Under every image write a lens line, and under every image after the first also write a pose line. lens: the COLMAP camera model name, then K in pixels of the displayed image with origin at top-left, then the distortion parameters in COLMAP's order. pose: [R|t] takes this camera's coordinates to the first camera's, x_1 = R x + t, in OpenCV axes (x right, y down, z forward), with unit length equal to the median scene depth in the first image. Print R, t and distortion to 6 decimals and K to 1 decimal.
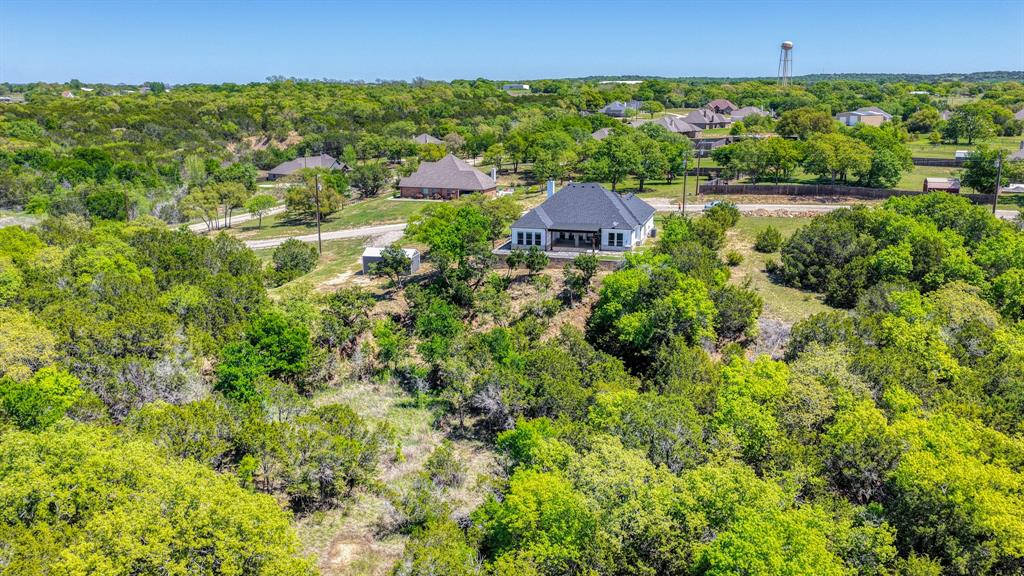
lens RADIAL K [[854.7, 0, 512.0], [0, 854.7, 288.0], [0, 0, 1]] dist [0.002680, 0.002798]
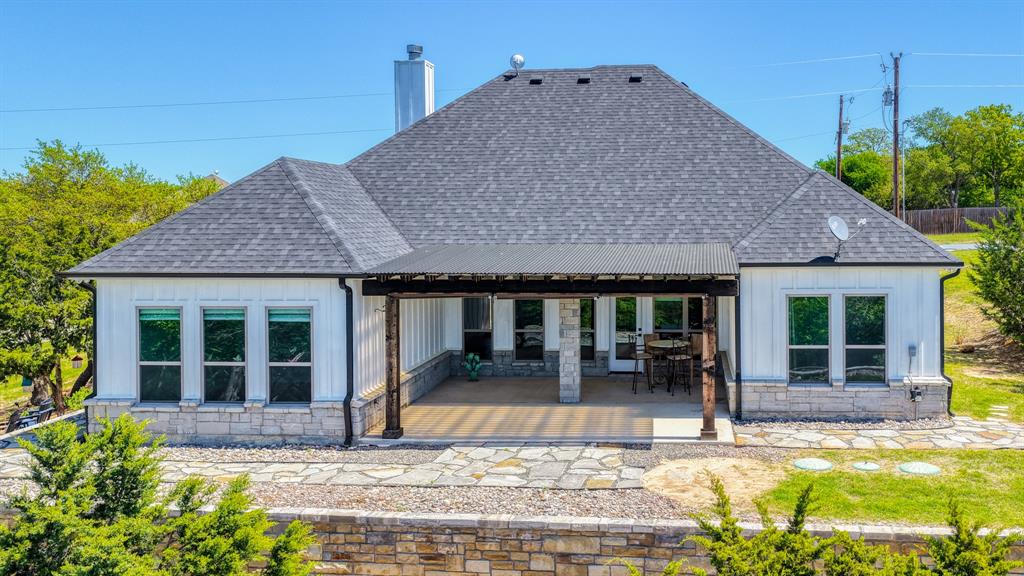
lens RADIAL K [[871.7, 0, 623.5], [0, 871.7, 241.1], [0, 0, 1]] dist [-0.002392, 0.000369]
pose [[0.980168, -0.010136, 0.197907, 0.055644], [0.050070, 0.978955, -0.197841, -0.045710], [-0.191736, 0.203826, 0.960048, 0.861717]]
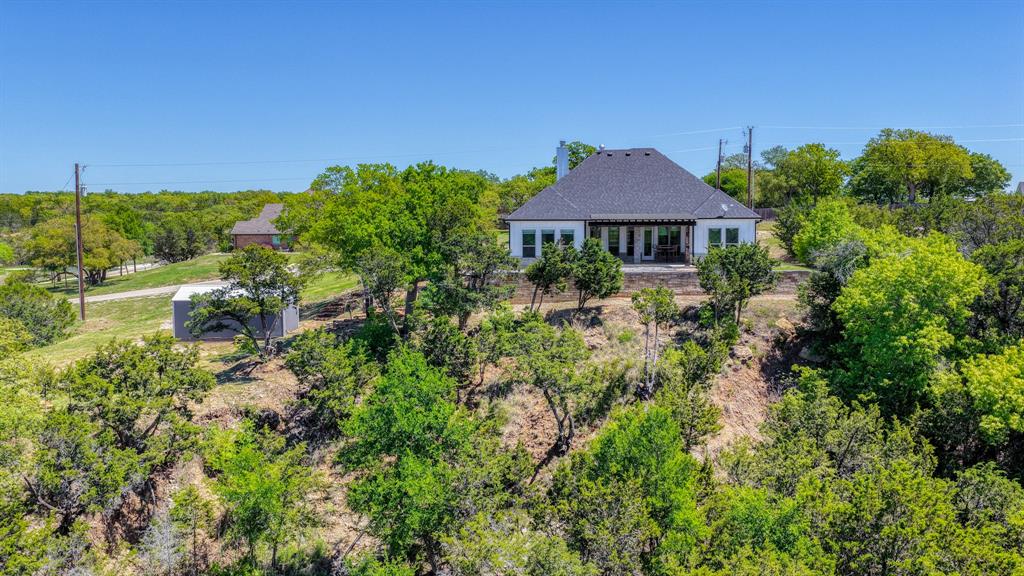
lens RADIAL K [[854.7, 0, 512.0], [0, 854.7, 288.0], [0, 0, 1]] dist [0.002680, 0.002798]
pose [[0.977018, -0.018758, 0.212328, -0.101673], [0.051271, 0.987556, -0.148674, 0.036081], [-0.206897, 0.156143, 0.965822, 0.558231]]
